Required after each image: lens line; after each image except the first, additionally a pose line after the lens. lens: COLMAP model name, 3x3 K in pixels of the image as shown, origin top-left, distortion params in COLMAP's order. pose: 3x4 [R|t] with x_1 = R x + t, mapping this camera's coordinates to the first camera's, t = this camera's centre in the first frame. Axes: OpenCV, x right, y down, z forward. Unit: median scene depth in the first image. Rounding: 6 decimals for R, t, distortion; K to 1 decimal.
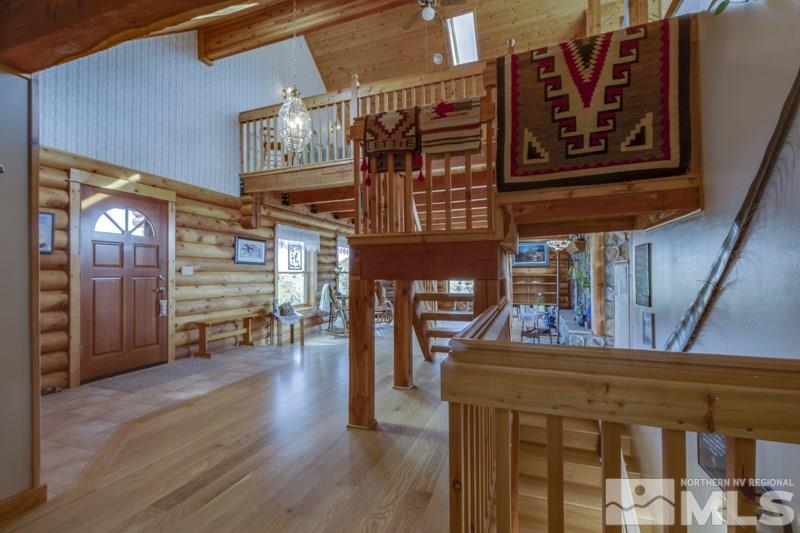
lens RADIAL K [[344.7, 0, 403.1], [0, 344.7, 269.3], [0, 0, 1]] dist [0.001525, 0.000593]
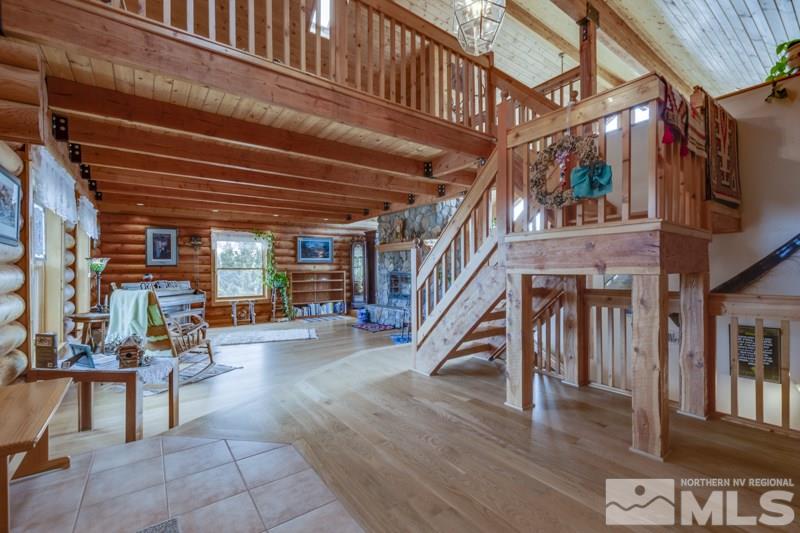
lens RADIAL K [[344.7, 0, 401.0], [0, 344.7, 268.3], [0, 0, 1]] dist [0.001525, 0.000593]
pose [[0.554026, 0.004614, 0.832487, -0.298604], [-0.005794, 0.999982, -0.001686, 0.006481], [-0.832480, -0.003889, 0.554042, 0.278233]]
